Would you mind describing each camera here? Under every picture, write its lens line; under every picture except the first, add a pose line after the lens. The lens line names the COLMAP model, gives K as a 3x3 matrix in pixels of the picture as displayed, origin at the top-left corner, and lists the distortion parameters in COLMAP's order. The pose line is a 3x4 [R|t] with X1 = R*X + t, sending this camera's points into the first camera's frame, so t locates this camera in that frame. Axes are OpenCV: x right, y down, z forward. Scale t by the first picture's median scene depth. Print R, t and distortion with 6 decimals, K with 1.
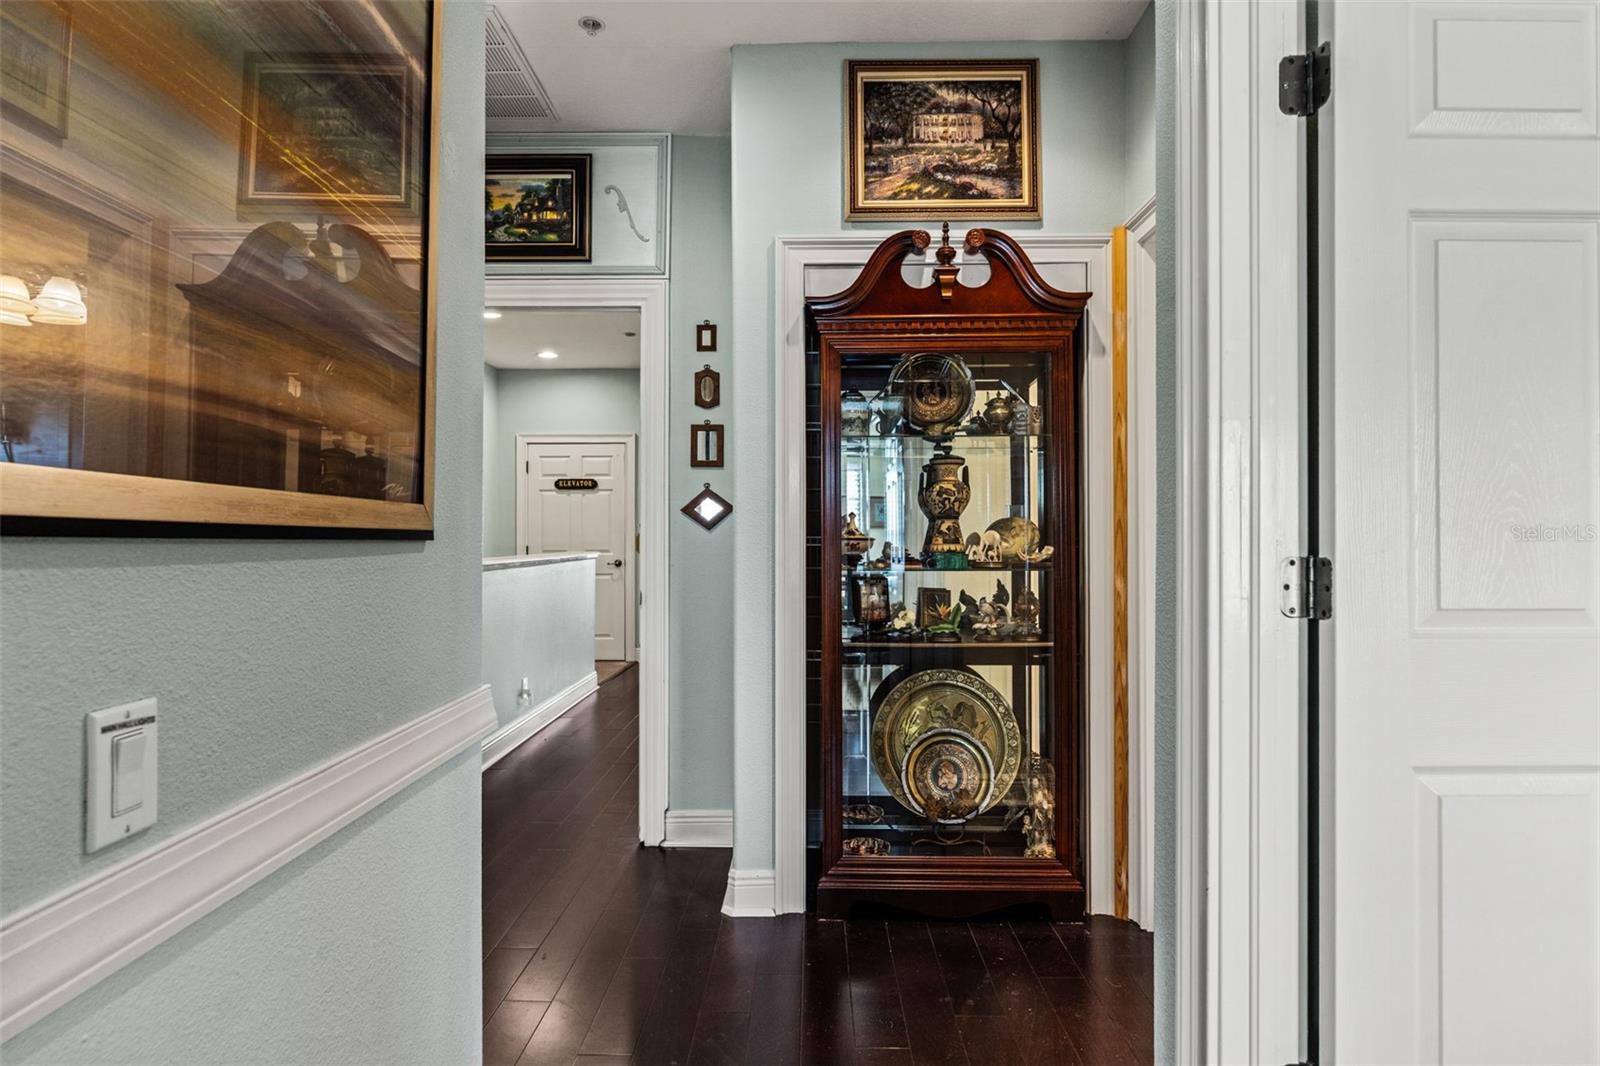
lens RADIAL K [[894.6, 0, 799.2], [0, 894.6, 532.5], [0, 0, 1]] dist [-0.006617, -0.001144]
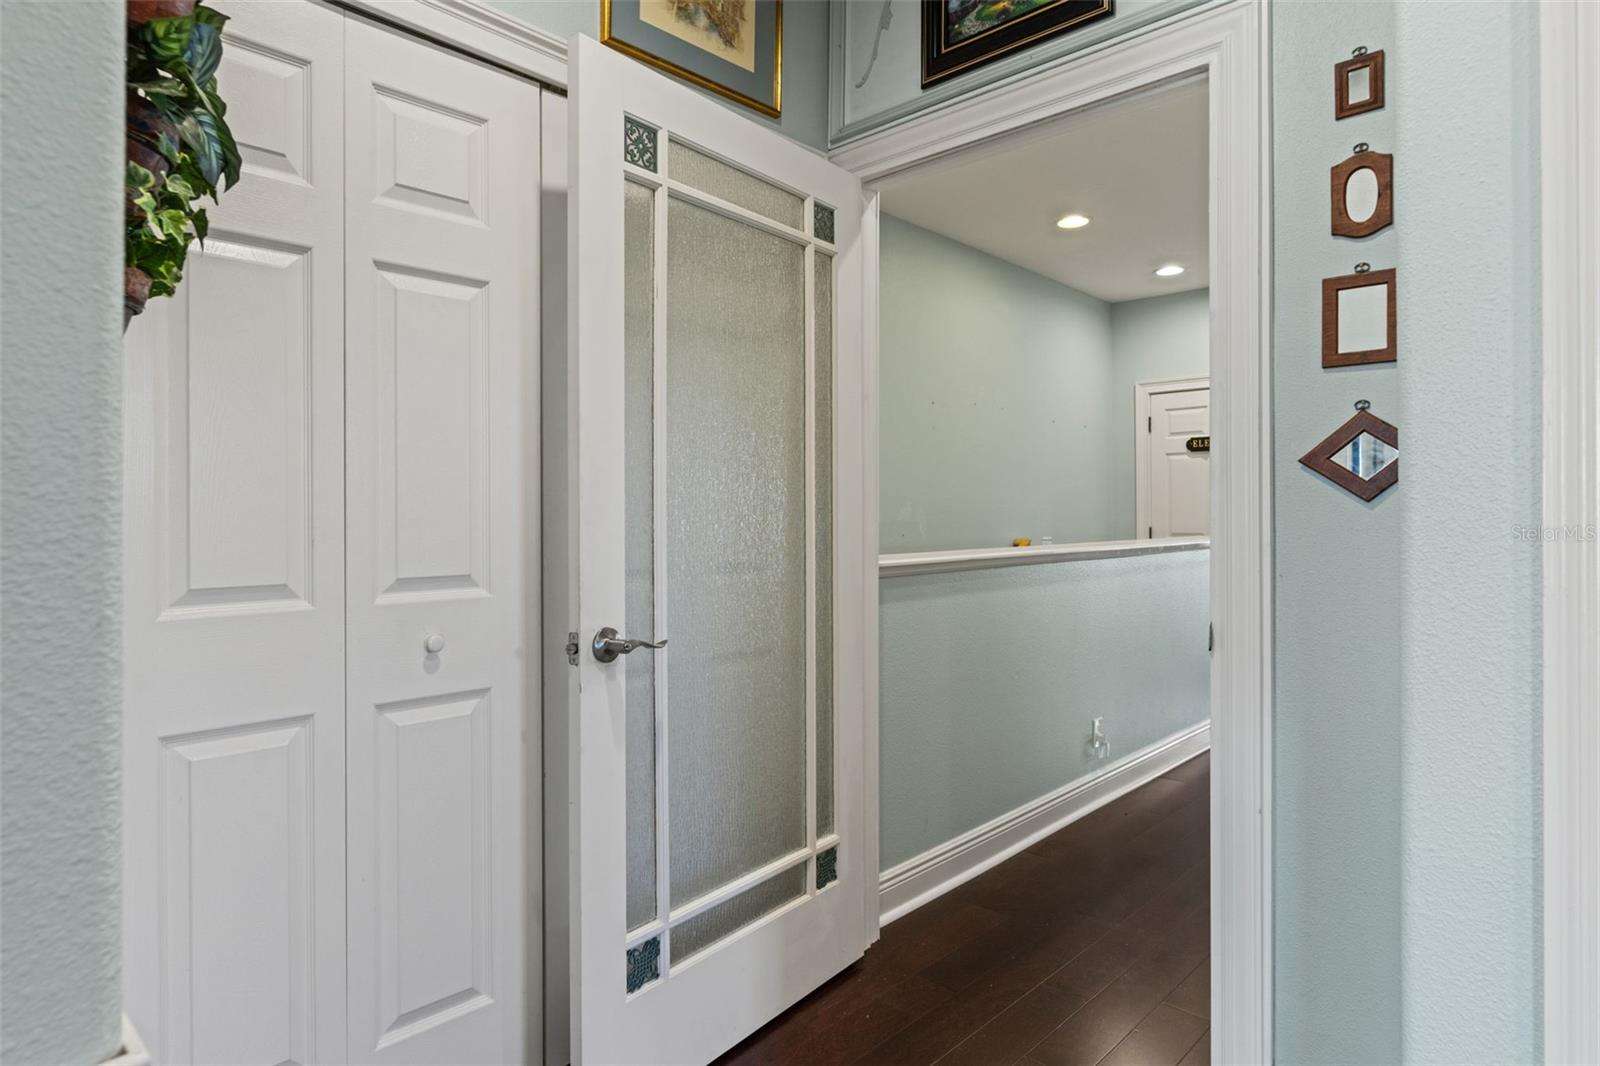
lens RADIAL K [[894.6, 0, 799.7], [0, 894.6, 517.3], [0, 0, 1]] dist [-0.006617, -0.001144]
pose [[0.732493, -0.000086, -0.680775, -0.002227], [0.004925, 0.999974, 0.005173, 0.001547], [0.680757, -0.007142, 0.732475, 0.464344]]
